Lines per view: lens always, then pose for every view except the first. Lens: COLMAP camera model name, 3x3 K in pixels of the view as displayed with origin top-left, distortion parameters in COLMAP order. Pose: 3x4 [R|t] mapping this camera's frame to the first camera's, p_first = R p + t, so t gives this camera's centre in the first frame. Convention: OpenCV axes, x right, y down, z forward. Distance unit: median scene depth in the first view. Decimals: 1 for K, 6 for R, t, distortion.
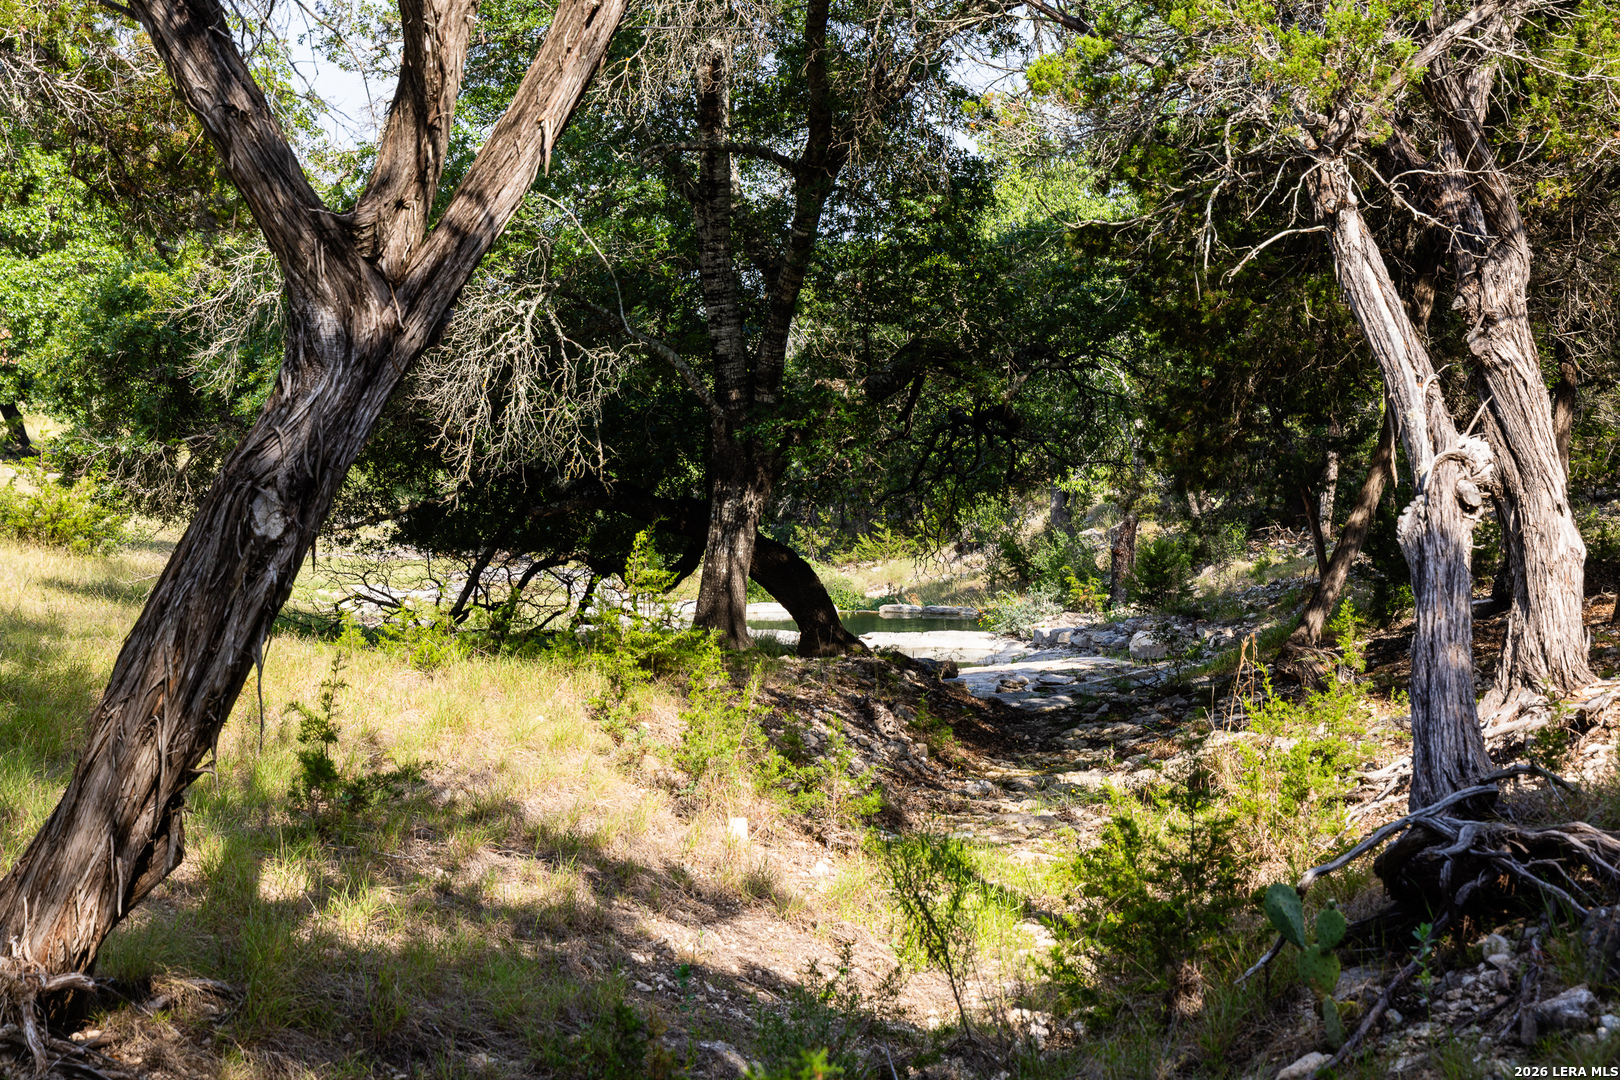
lens RADIAL K [[2834.4, 0, 809.0], [0, 2834.4, 540.7], [0, 0, 1]] dist [0.028339, 0.000000]
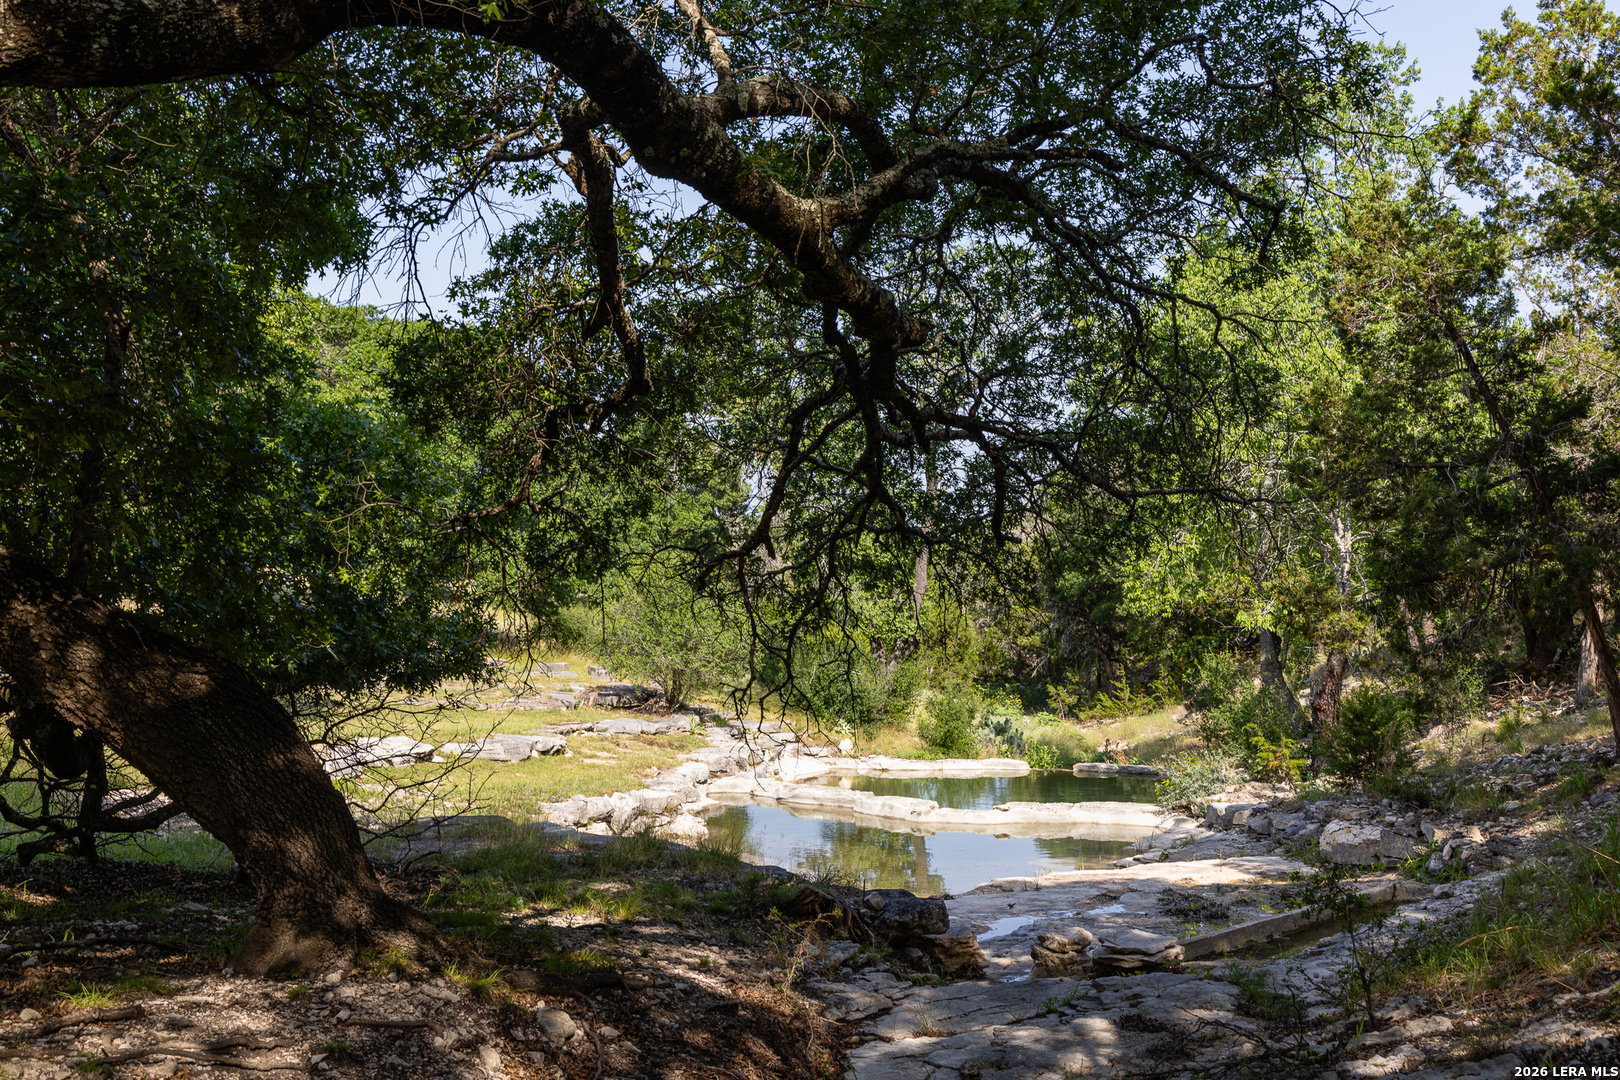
lens RADIAL K [[1955.5, 0, 813.1], [0, 1955.5, 539.4], [0, 0, 1]] dist [0.001755, 0.000000]
pose [[0.986124, -0.003477, -0.165972, 0.062113], [-0.010411, 0.996517, -0.082731, 0.004286], [0.165682, 0.083311, 0.982654, 0.446331]]
